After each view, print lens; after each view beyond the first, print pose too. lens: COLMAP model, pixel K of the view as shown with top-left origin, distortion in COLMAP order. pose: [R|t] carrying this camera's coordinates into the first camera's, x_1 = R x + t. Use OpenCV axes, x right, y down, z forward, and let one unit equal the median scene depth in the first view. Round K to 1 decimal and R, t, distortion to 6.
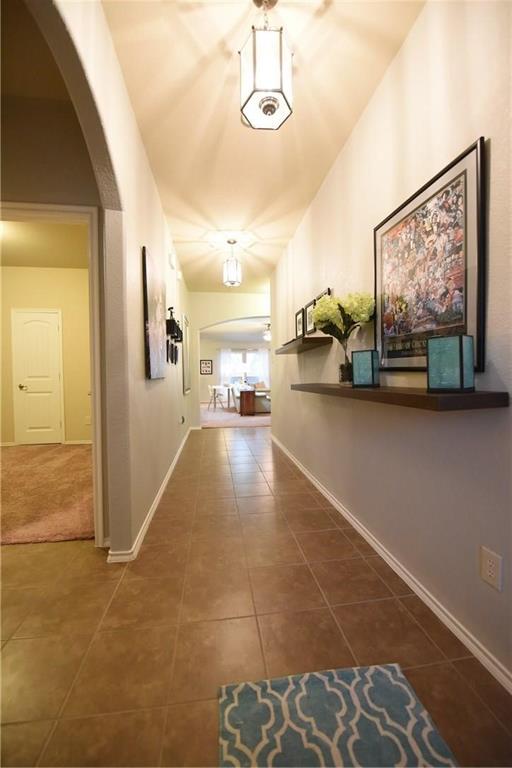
lens RADIAL K [[307.8, 0, 258.9], [0, 307.8, 383.9], [0, 0, 1]] dist [-0.010353, -0.004300]
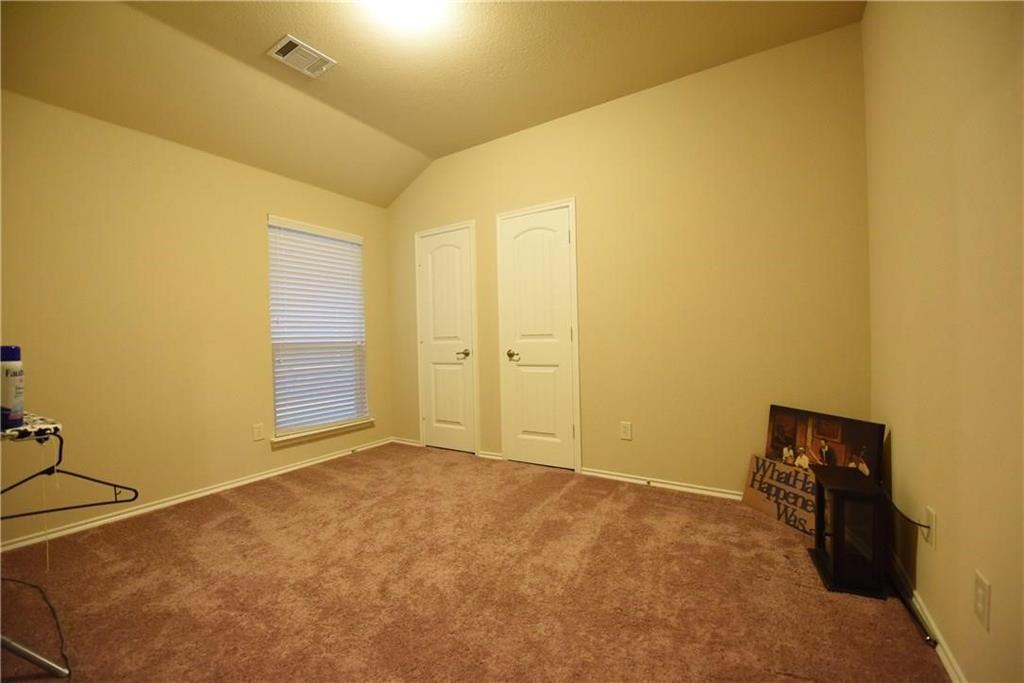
lens RADIAL K [[410.4, 0, 512.2], [0, 410.4, 344.4], [0, 0, 1]] dist [-0.010353, -0.004300]
pose [[0.756095, -0.008792, -0.654402, -0.304382], [-0.000450, 0.999903, -0.013954, 0.002102], [0.654461, 0.010845, 0.756018, 0.456340]]
